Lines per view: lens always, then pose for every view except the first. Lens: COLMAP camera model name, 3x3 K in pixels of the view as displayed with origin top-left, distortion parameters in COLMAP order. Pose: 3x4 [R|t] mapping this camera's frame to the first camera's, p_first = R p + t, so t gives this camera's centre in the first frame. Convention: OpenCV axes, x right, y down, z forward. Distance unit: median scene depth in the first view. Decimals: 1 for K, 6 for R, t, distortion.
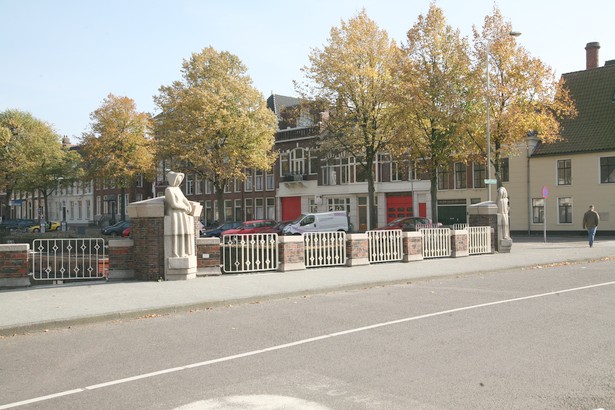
lens RADIAL K [[676.9, 0, 340.1], [0, 676.9, 205.4], [0, 0, 1]] dist [-0.257917, 0.720869]
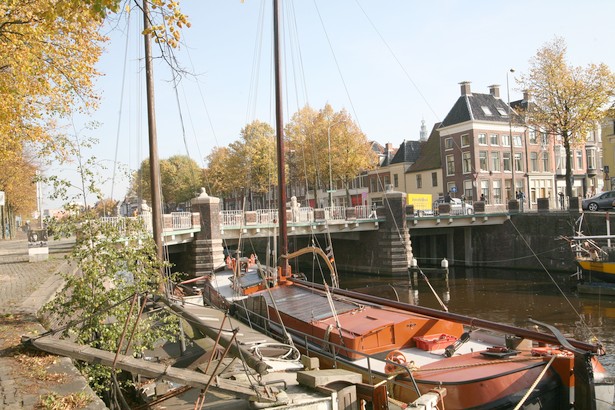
lens RADIAL K [[471.0, 0, 307.5], [0, 471.0, 205.0], [0, 0, 1]] dist [-0.055798, 0.006763]
pose [[0.974026, -0.041582, -0.222584, 0.230199], [0.042421, 0.999099, -0.001014, 0.003869], [0.222426, -0.008455, 0.974913, -0.244368]]
